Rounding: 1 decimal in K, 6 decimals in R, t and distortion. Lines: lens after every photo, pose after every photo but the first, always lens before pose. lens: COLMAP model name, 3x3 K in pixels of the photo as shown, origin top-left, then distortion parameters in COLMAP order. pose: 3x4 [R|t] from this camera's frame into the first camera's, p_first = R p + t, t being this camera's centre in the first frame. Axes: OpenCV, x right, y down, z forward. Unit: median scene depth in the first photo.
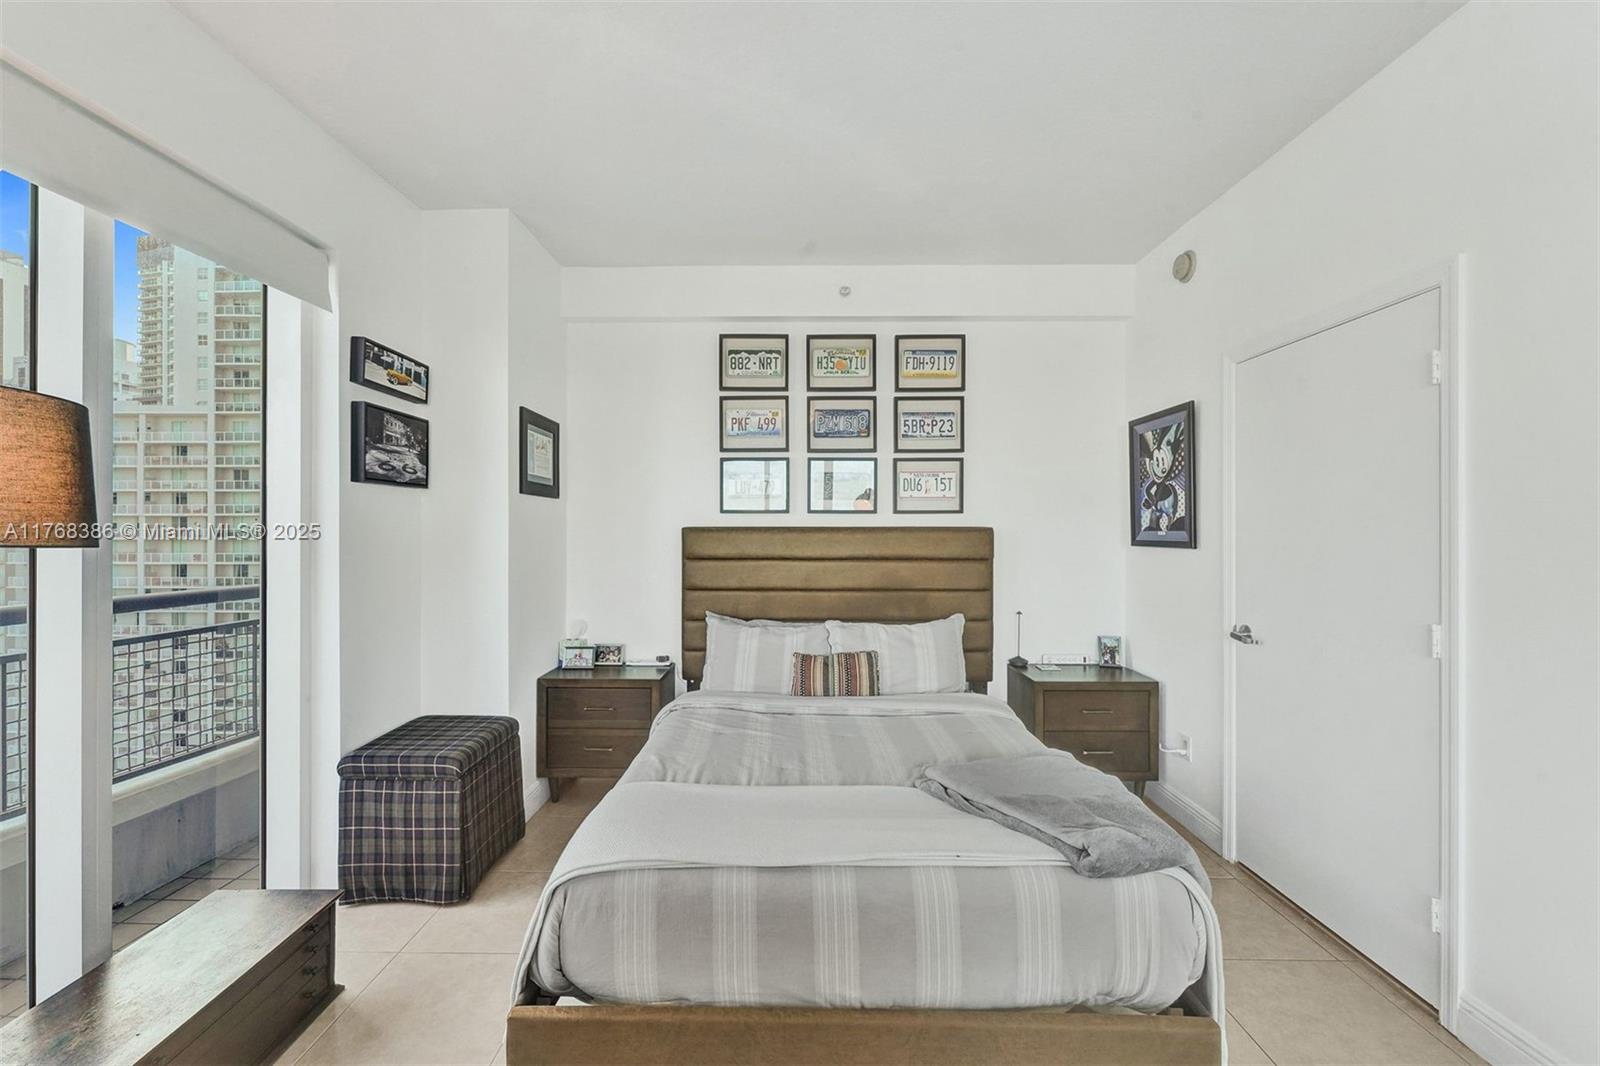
lens RADIAL K [[651.8, 0, 801.4], [0, 651.8, 534.1], [0, 0, 1]] dist [0.001191, -0.000190]
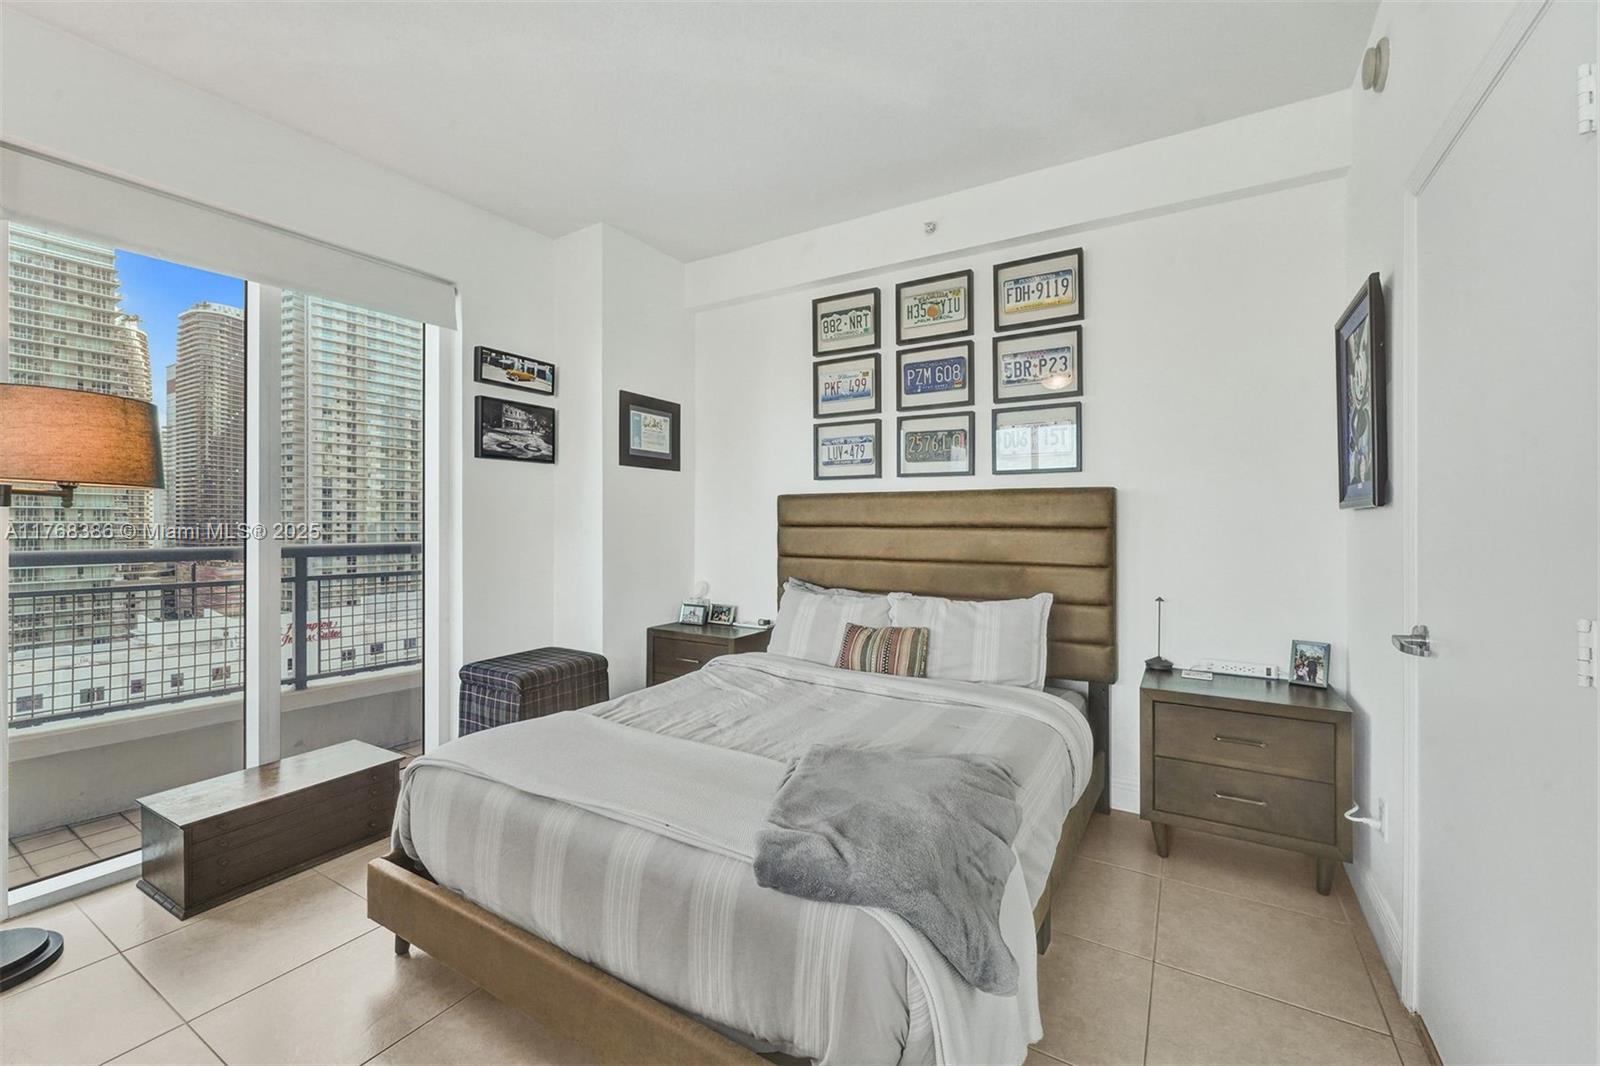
lens RADIAL K [[651.8, 0, 809.1], [0, 651.8, 524.7], [0, 0, 1]] dist [0.001191, -0.000190]
pose [[0.861509, 0.002250, -0.507738, 0.389595], [-0.002485, 0.999997, 0.000214, 0.036883], [0.507737, 0.001077, 0.861511, 0.147770]]
